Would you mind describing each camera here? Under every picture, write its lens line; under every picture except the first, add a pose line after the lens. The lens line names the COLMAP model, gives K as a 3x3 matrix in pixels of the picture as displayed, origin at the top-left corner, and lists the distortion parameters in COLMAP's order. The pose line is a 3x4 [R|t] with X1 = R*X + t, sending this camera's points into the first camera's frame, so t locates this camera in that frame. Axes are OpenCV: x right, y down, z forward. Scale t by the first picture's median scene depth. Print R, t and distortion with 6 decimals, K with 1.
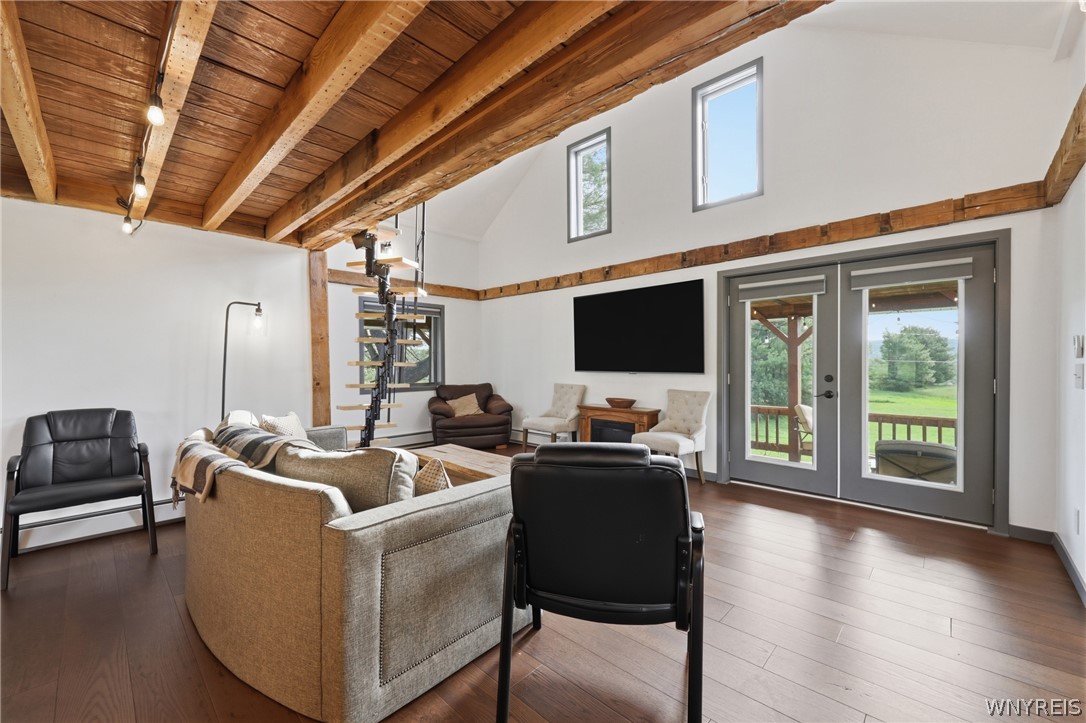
lens RADIAL K [[431.5, 0, 544.0], [0, 431.5, 362.3], [0, 0, 1]] dist [0.001102, -0.001135]
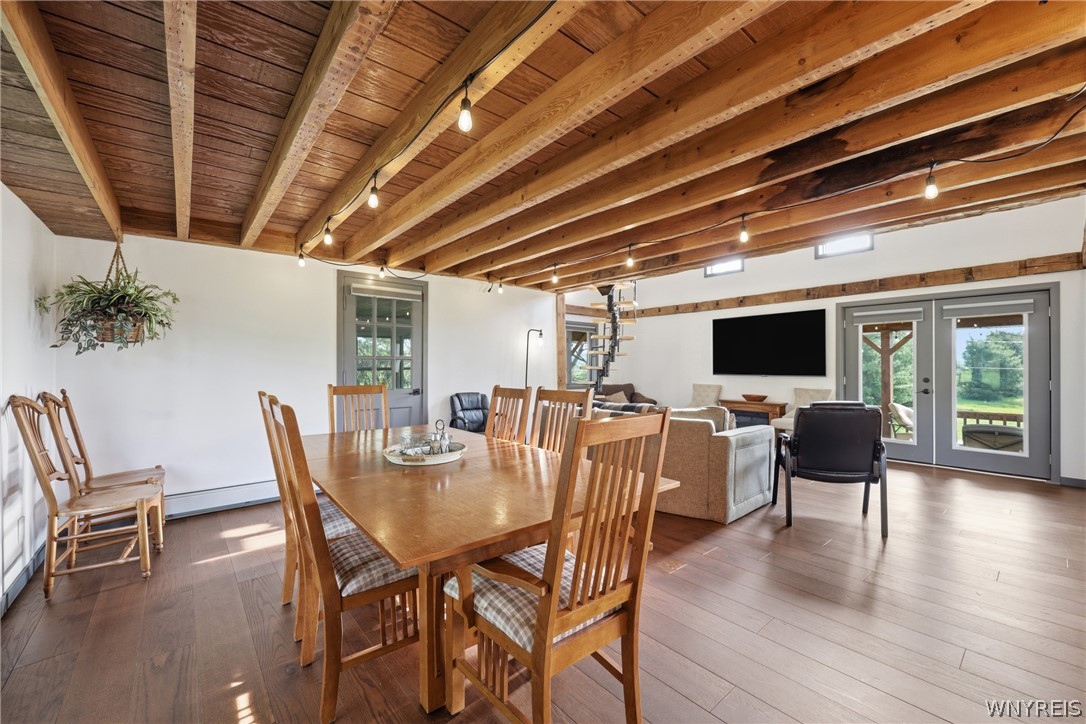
lens RADIAL K [[431.5, 0, 543.0], [0, 431.5, 360.4], [0, 0, 1]] dist [0.001102, -0.001135]
pose [[0.994018, 0.004228, -0.109132, -0.384573], [-0.005931, 0.999866, -0.015288, 0.001240], [0.109053, 0.015844, 0.993910, -0.482446]]
